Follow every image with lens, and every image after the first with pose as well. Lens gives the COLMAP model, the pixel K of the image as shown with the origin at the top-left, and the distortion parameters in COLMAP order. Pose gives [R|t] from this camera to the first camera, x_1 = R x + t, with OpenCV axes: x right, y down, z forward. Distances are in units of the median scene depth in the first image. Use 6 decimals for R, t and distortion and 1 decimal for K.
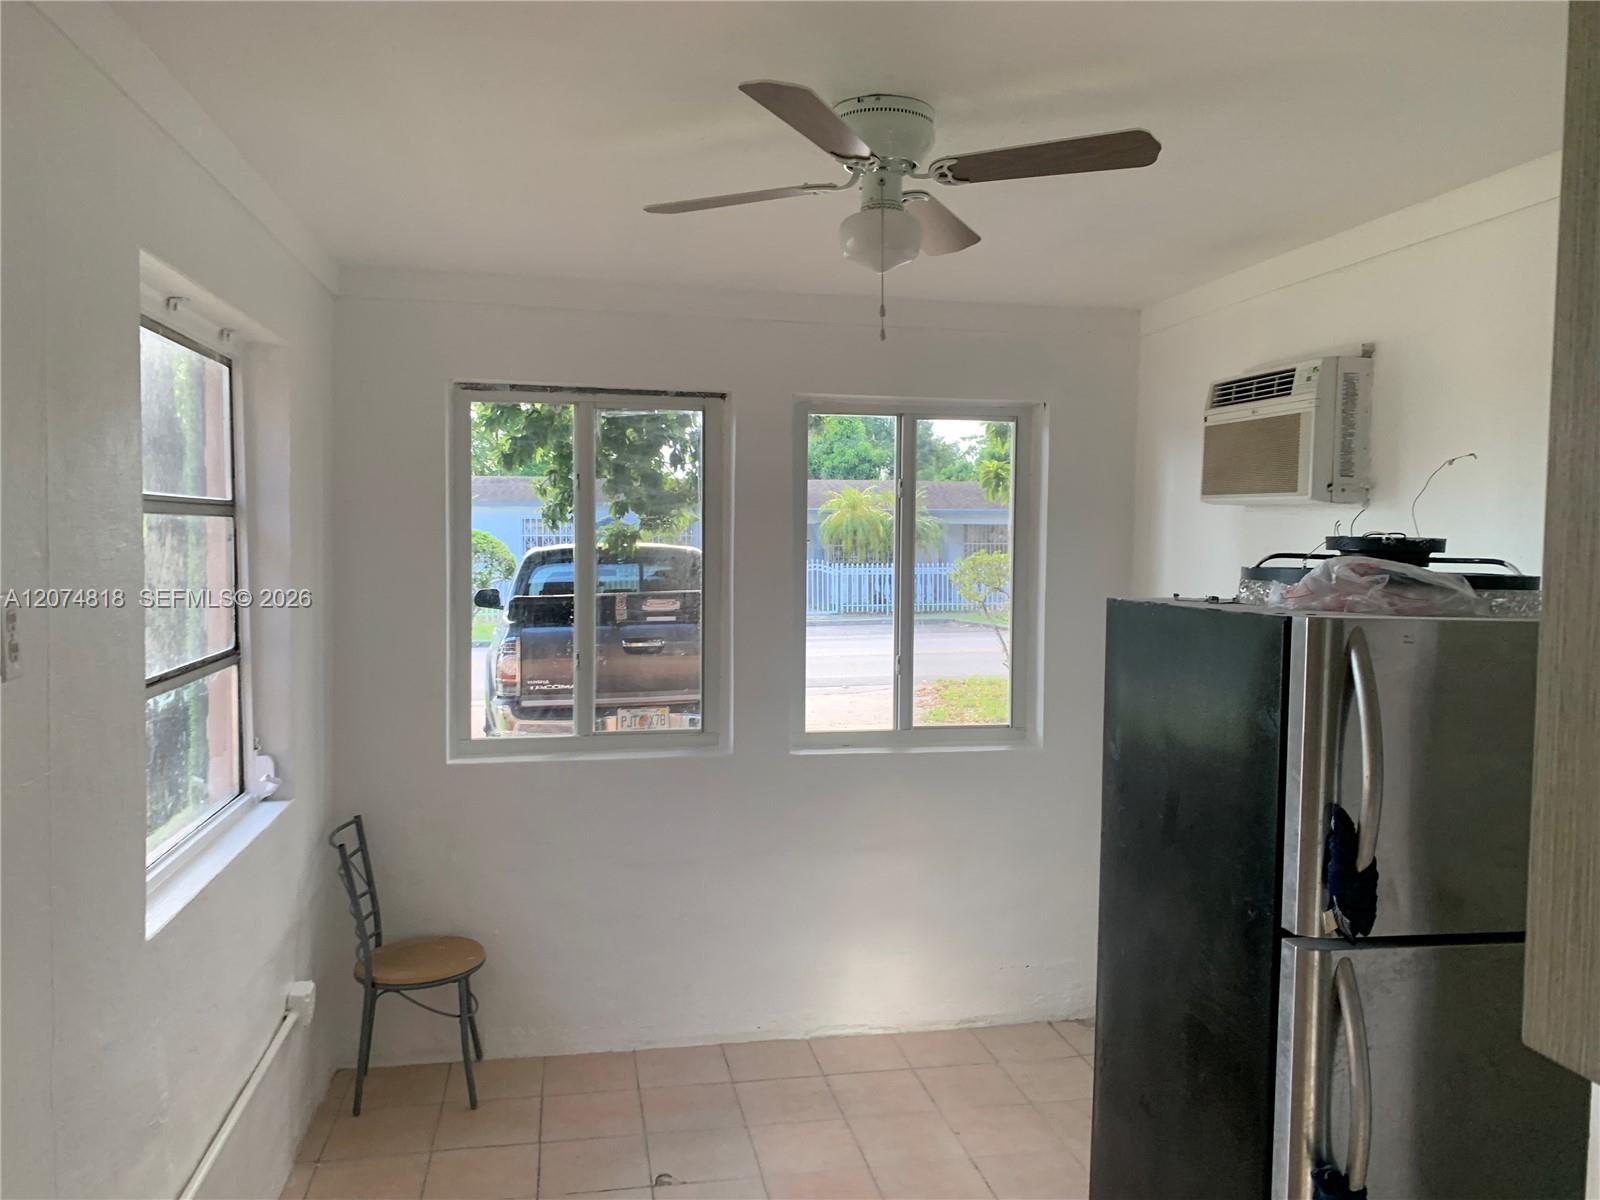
lens RADIAL K [[1247.7, 0, 800.0], [0, 1247.7, 600.0], [0, 0, 1]] dist [0.142631, -0.202413]
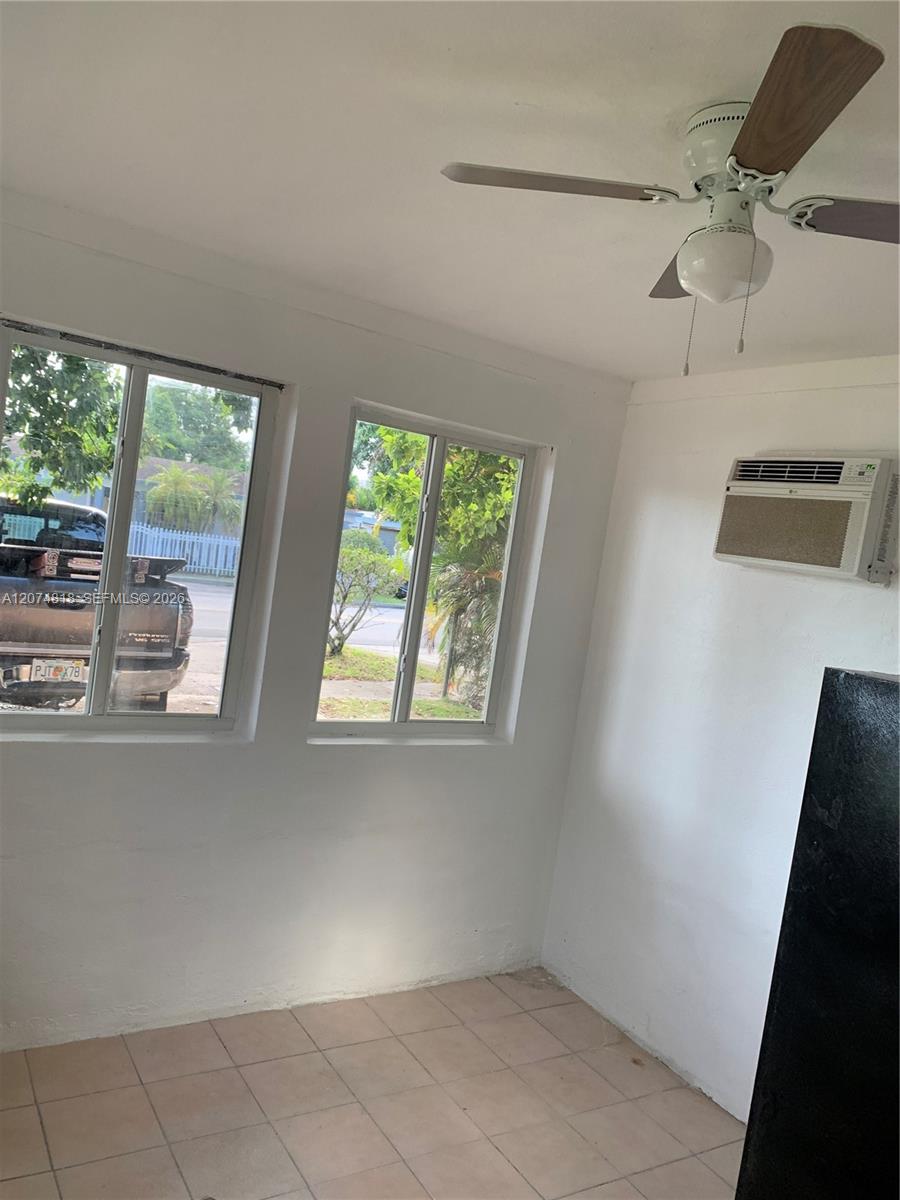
lens RADIAL K [[941.3, 0, 448.0], [0, 941.3, 612.7], [0, 0, 1]] dist [0.045072, 0.006547]
pose [[0.924533, 0.099474, 0.367891, -0.198479], [-0.116740, 0.992850, 0.024921, -0.017700], [-0.362782, -0.065988, 0.929535, 0.235964]]
